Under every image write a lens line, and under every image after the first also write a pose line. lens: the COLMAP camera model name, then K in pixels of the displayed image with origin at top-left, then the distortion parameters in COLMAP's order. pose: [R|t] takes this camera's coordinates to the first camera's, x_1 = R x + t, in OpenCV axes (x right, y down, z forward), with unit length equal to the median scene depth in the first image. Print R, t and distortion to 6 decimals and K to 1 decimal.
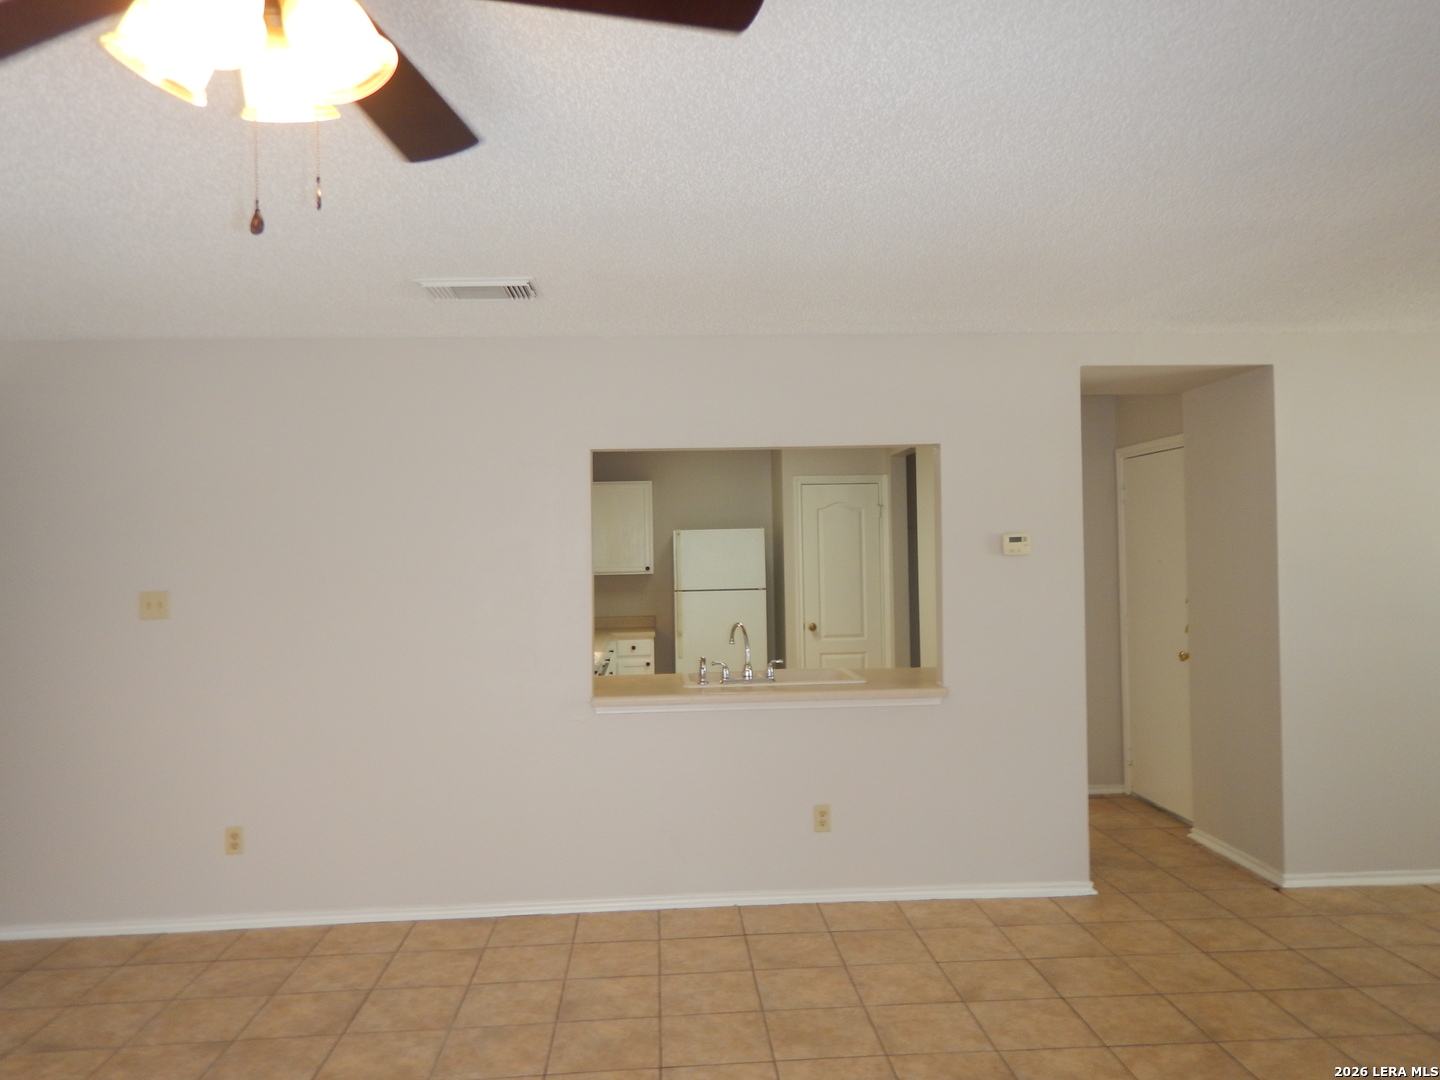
lens RADIAL K [[1033.8, 0, 712.8], [0, 1033.8, 539.5], [0, 0, 1]] dist [0.000995, 0.003468]
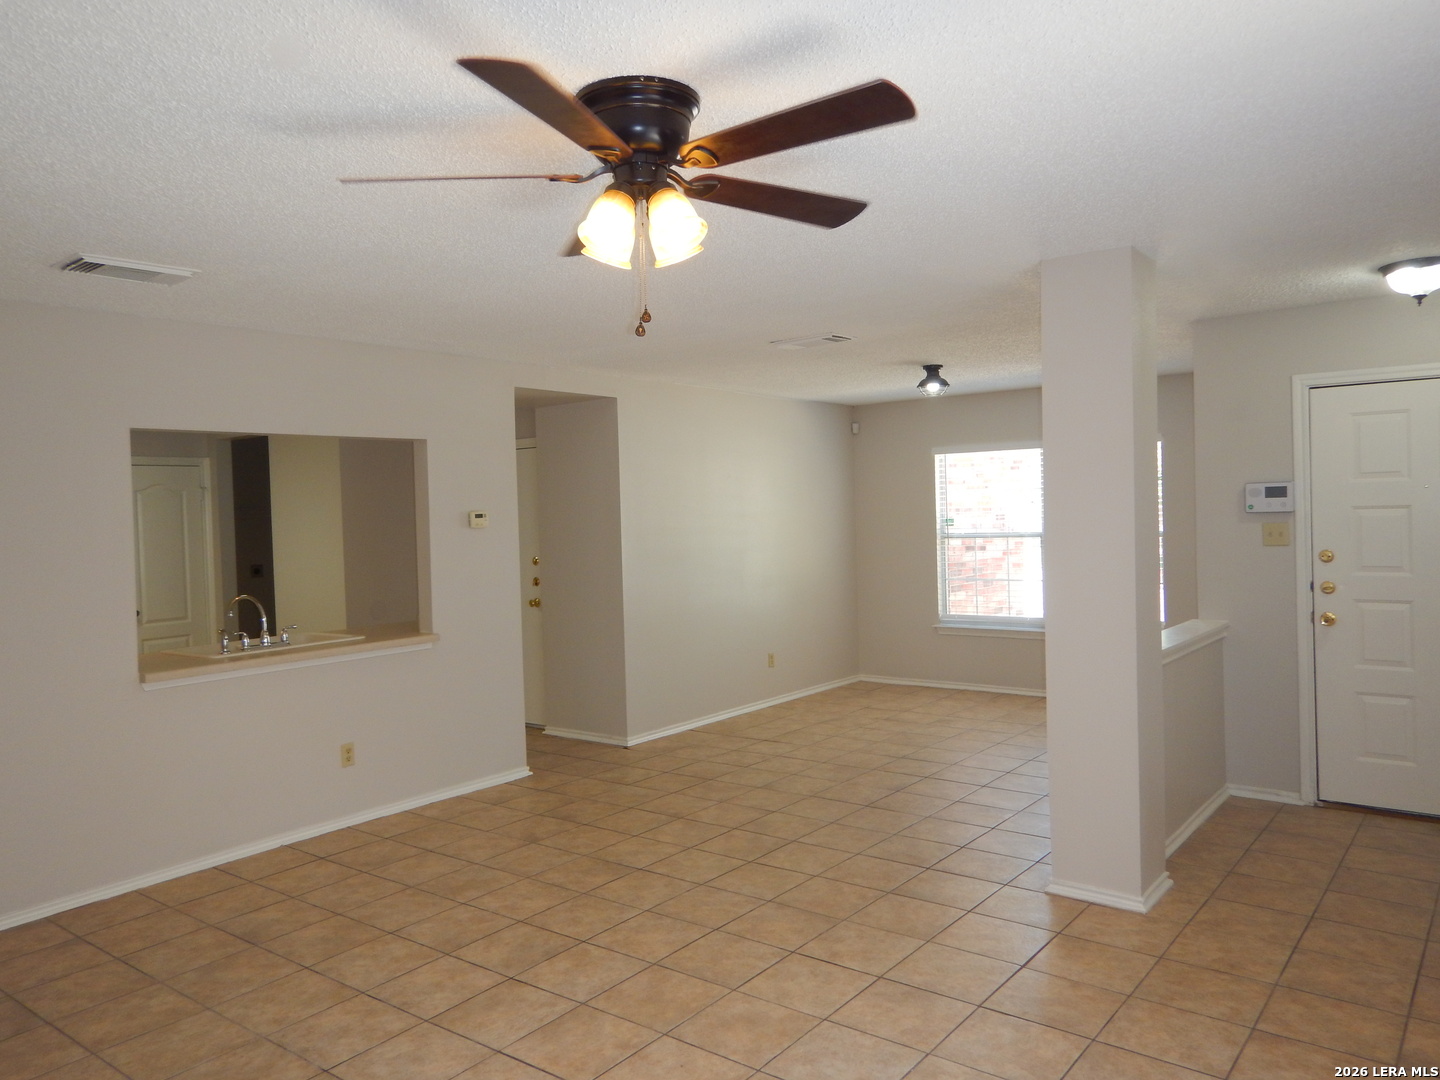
lens RADIAL K [[1039.3, 0, 719.9], [0, 1039.3, 535.1], [0, 0, 1]] dist [0.003325, 0.006646]
pose [[0.657289, -0.021634, 0.753328, -0.545474], [0.014531, 0.999766, 0.016032, 0.008528], [-0.753499, 0.000409, 0.657449, -0.101695]]
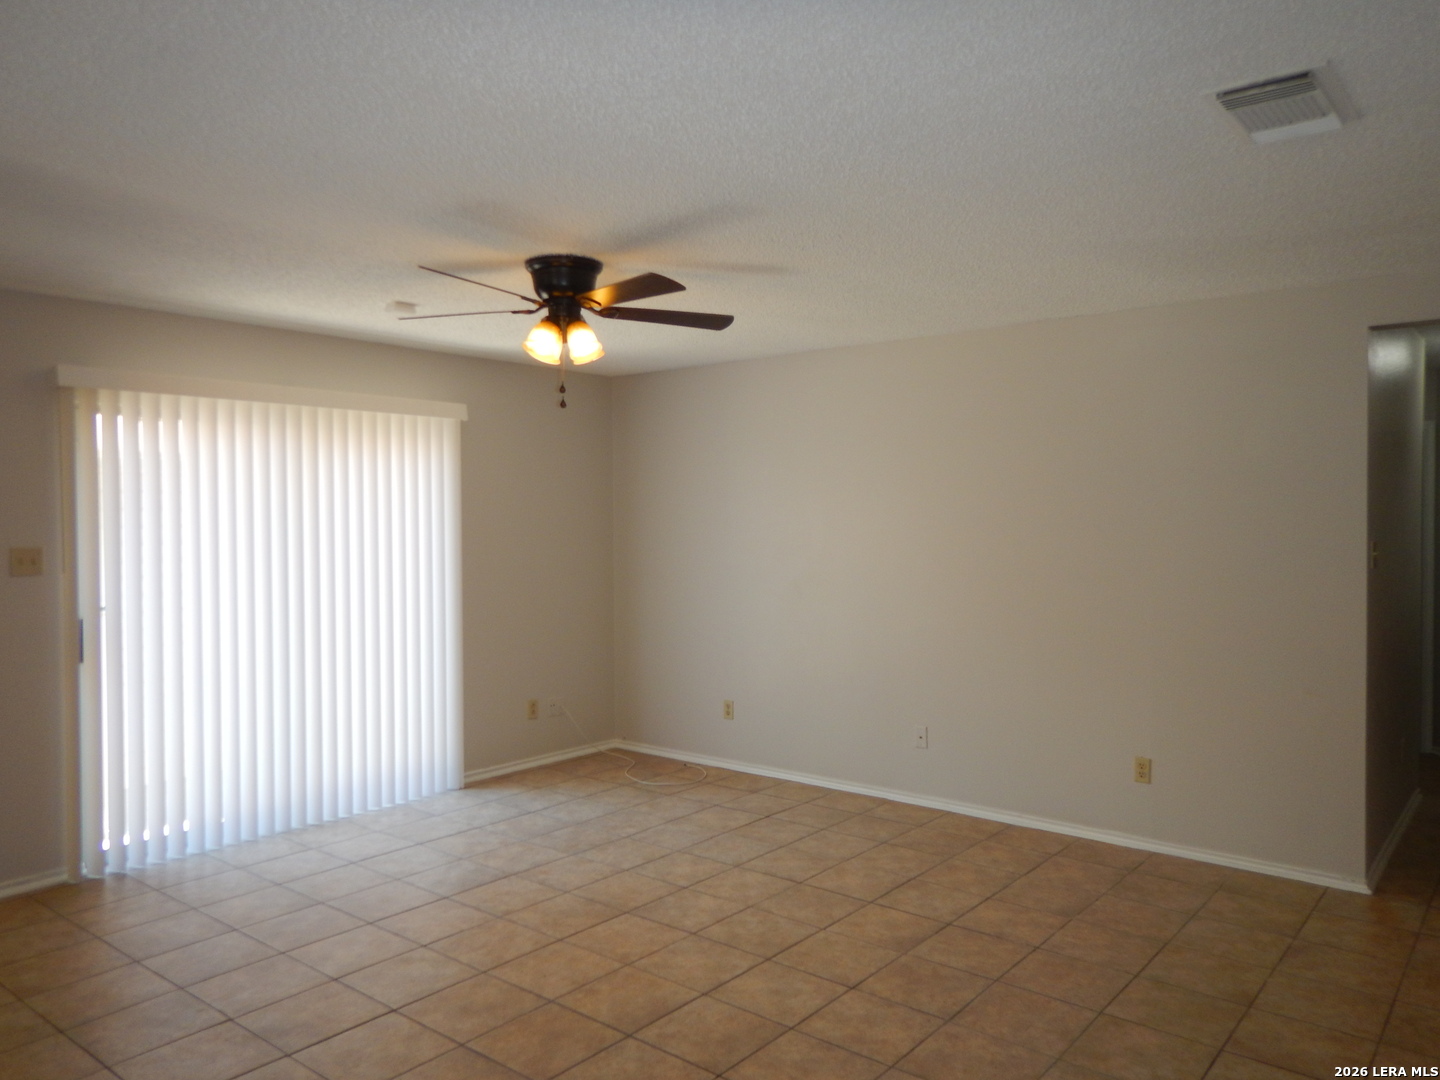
lens RADIAL K [[1039.3, 0, 719.9], [0, 1039.3, 535.1], [0, 0, 1]] dist [0.003325, 0.006646]
pose [[-0.679028, 0.036977, -0.733181, 0.460430], [0.025393, 0.999316, 0.026882, 0.004487], [0.733673, -0.000364, -0.679502, 1.048022]]
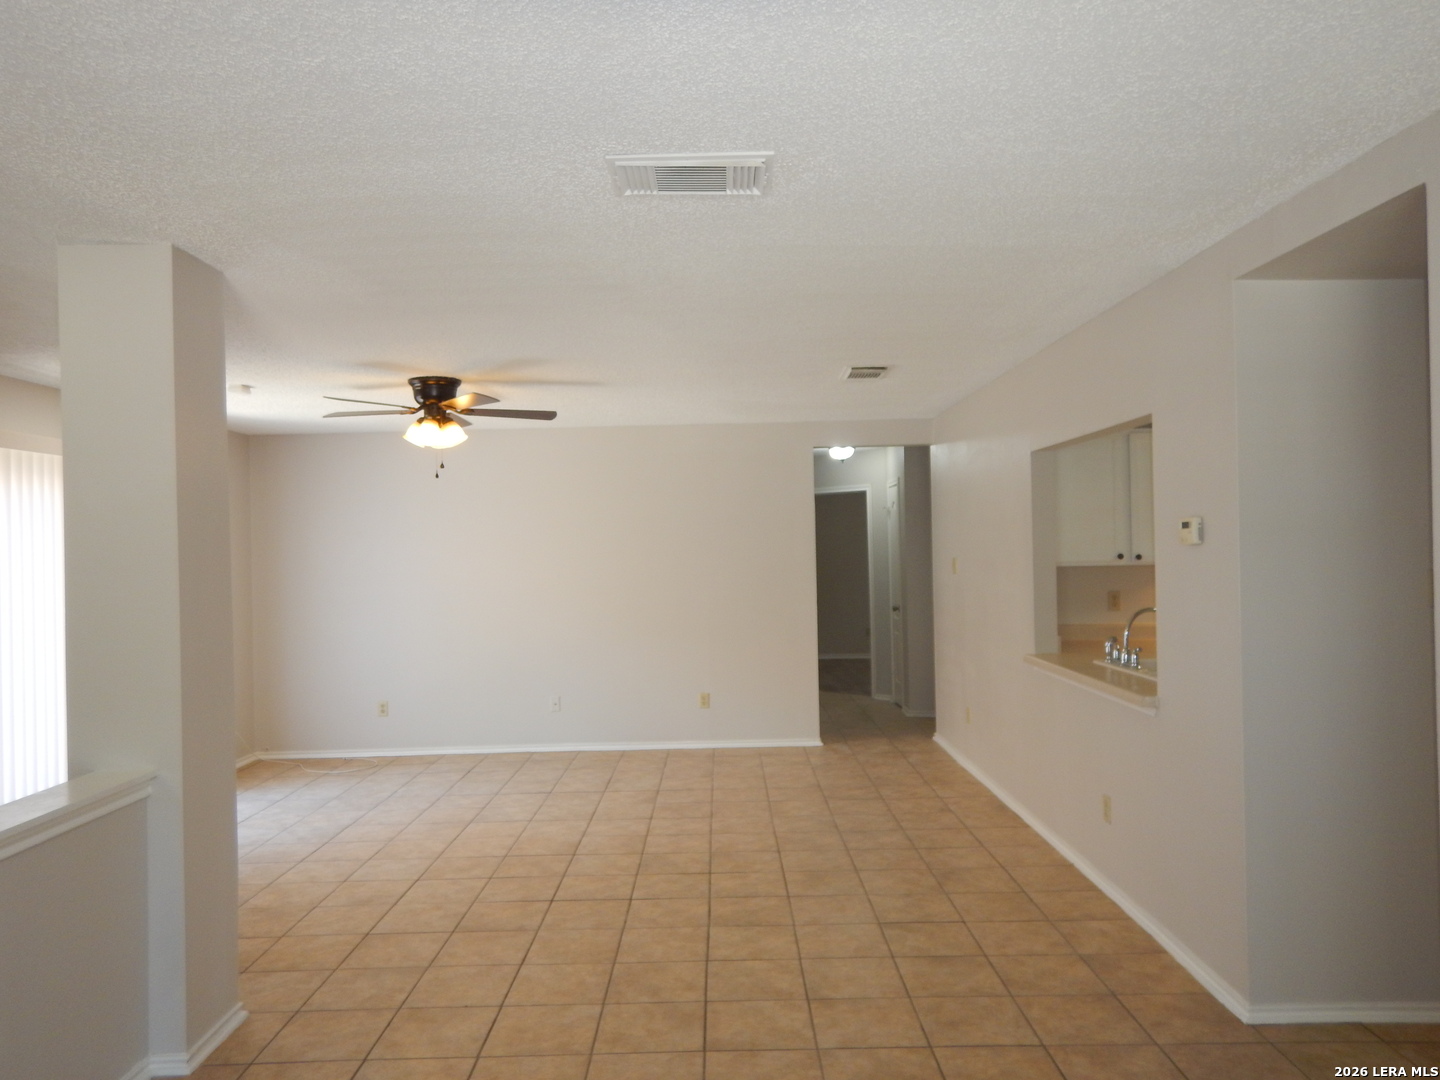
lens RADIAL K [[1039.3, 0, 719.9], [0, 1039.3, 535.1], [0, 0, 1]] dist [0.003325, 0.006646]
pose [[-0.056644, 0.009091, -0.998353, 1.216015], [0.032940, 0.999431, 0.007232, -0.011164], [0.997851, -0.032476, -0.056911, 0.759007]]
